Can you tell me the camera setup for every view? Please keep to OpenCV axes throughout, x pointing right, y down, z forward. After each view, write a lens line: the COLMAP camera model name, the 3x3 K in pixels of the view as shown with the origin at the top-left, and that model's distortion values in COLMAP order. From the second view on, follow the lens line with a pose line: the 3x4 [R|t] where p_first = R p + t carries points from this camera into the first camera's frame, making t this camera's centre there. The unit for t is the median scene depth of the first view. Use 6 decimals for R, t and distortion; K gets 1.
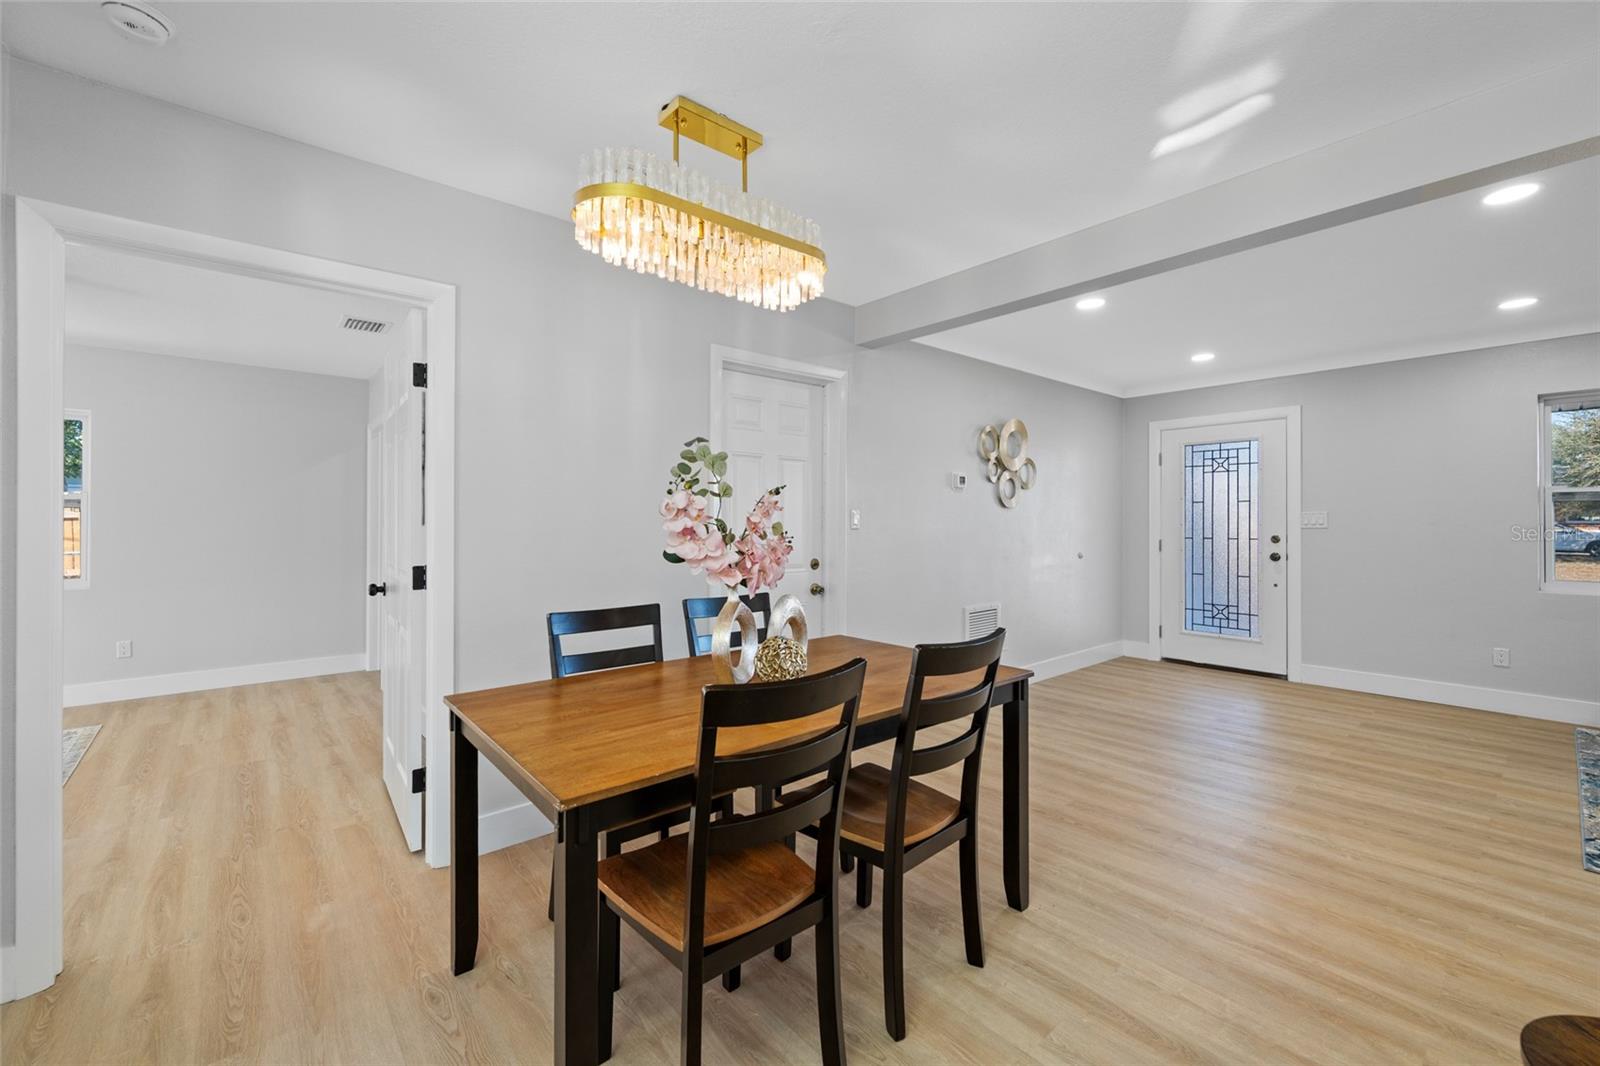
lens RADIAL K [[644.2, 0, 807.0], [0, 644.2, 517.9], [0, 0, 1]] dist [-0.000398, -0.000169]
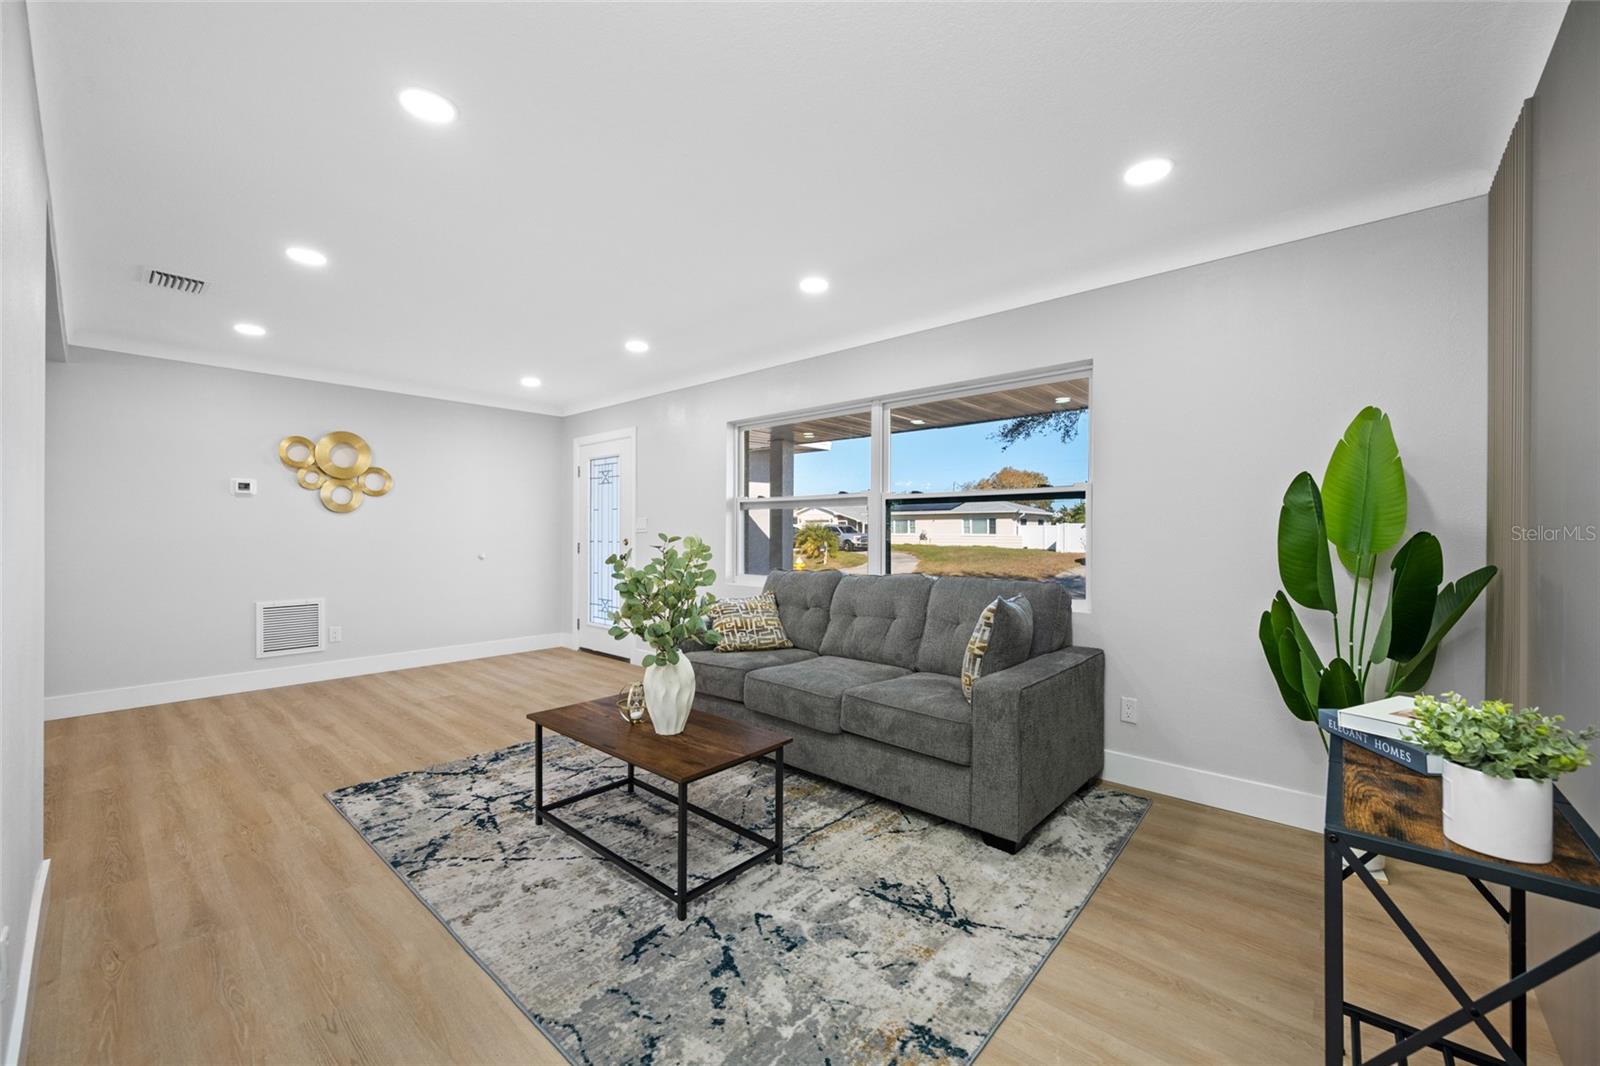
lens RADIAL K [[627.9, 0, 800.0], [0, 627.9, 533.0], [0, 0, 1]] dist [-0.003658, 0.000059]
pose [[0.990653, 0.002486, 0.136386, 0.842992], [-0.003804, 0.999949, 0.009404, 0.004554], [-0.136356, -0.009835, 0.990611, -0.153527]]
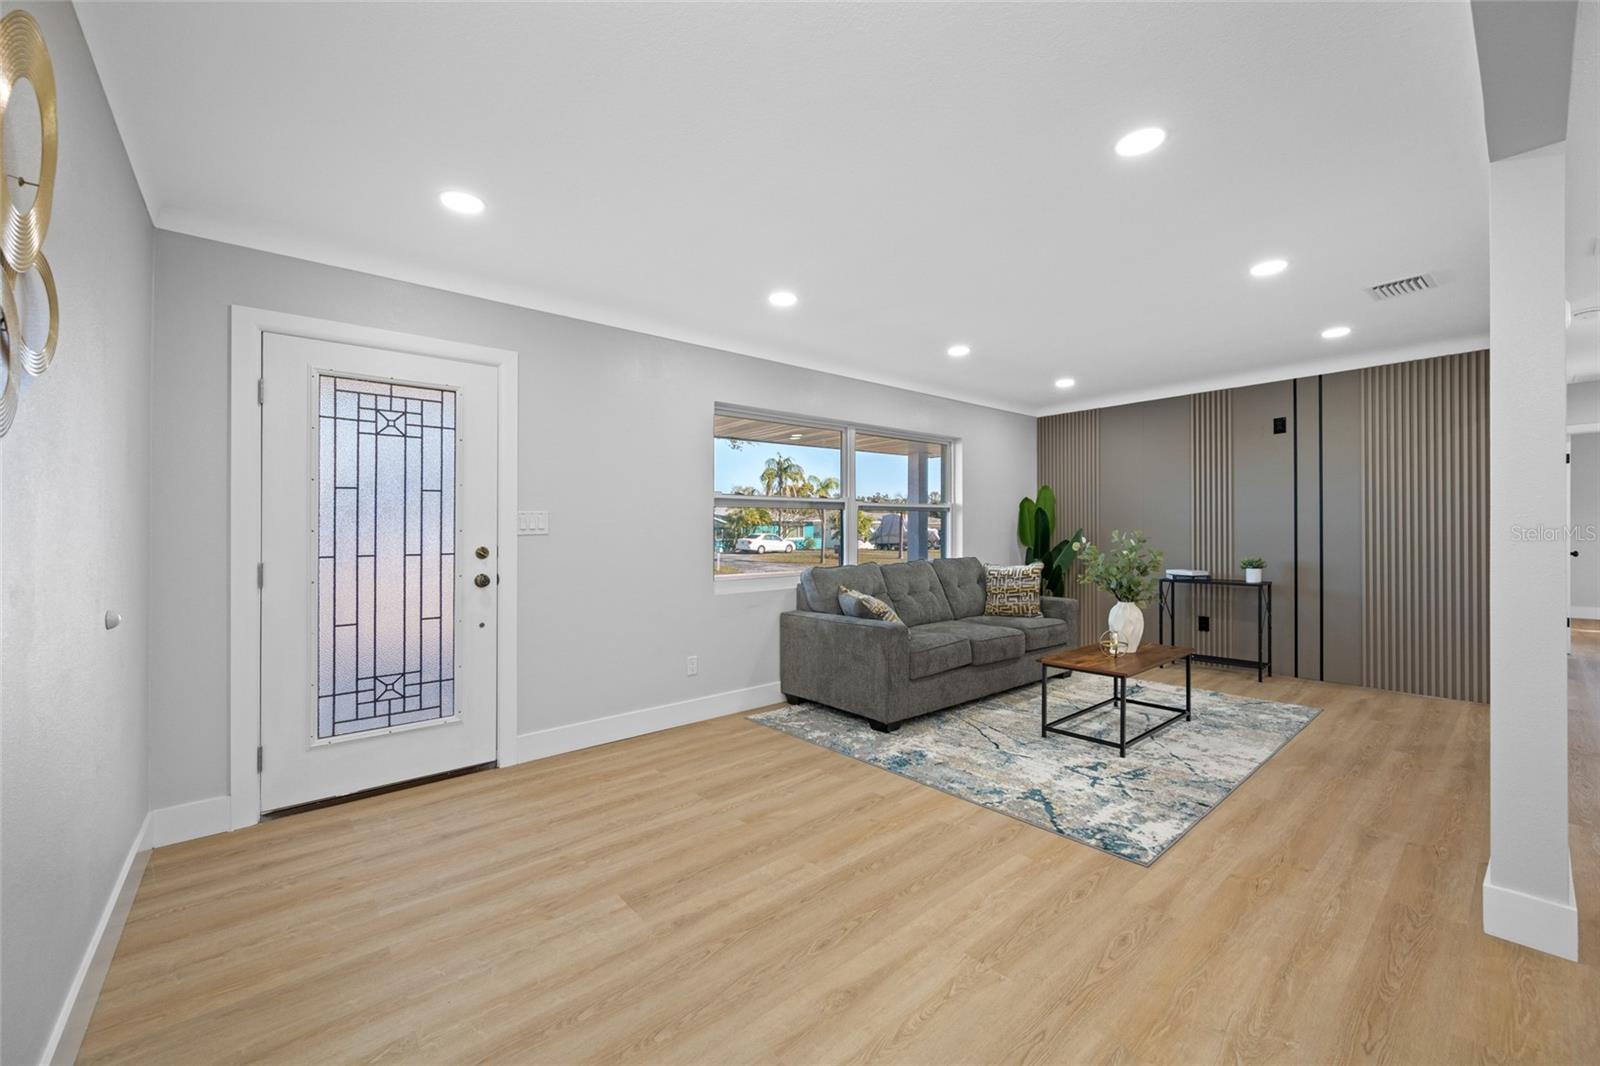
lens RADIAL K [[631.9, 0, 800.0], [0, 631.9, 533.0], [0, 0, 1]] dist [-0.002643, -0.000457]
pose [[0.004723, -0.000182, 0.999989, 0.099881], [0.001219, 0.999999, 0.000176, 0.013011], [-0.999988, 0.001218, 0.004724, 0.651951]]
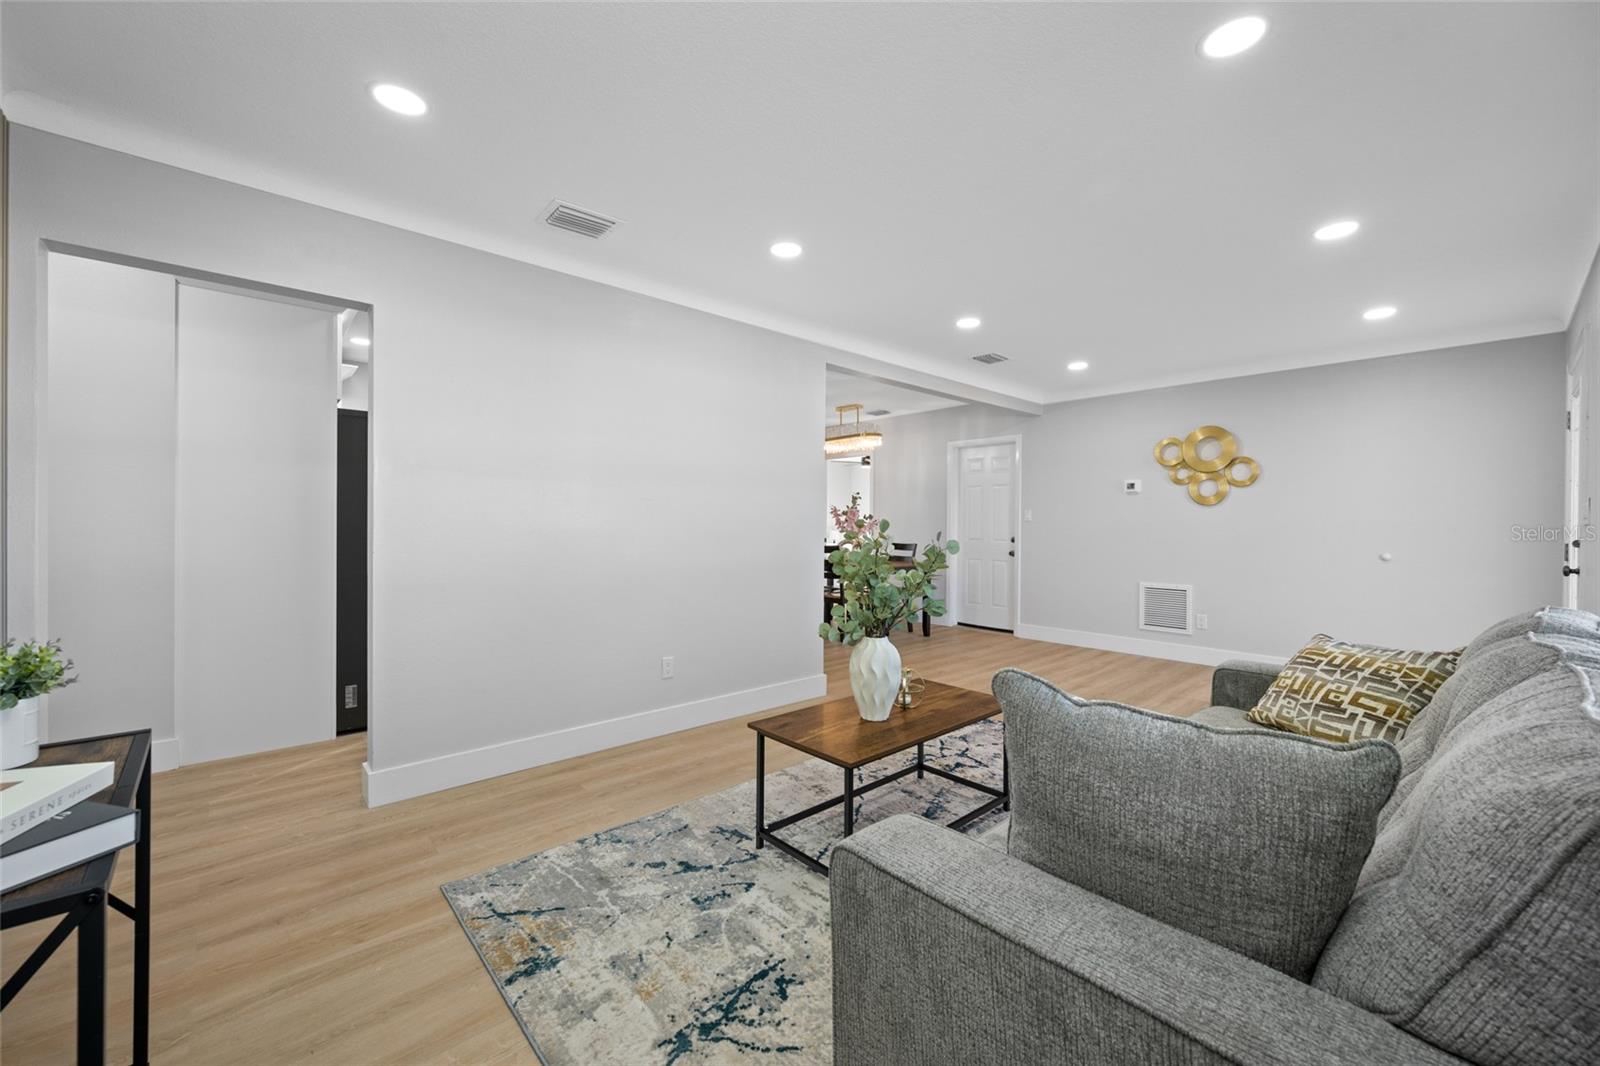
lens RADIAL K [[633.9, 0, 808.8], [0, 633.9, 521.8], [0, 0, 1]] dist [-0.001702, -0.000105]
pose [[0.035260, 0.001344, -0.999377, 1.250097], [-0.000239, 0.999999, 0.001336, 0.011227], [0.999378, 0.000191, 0.035260, 0.228511]]
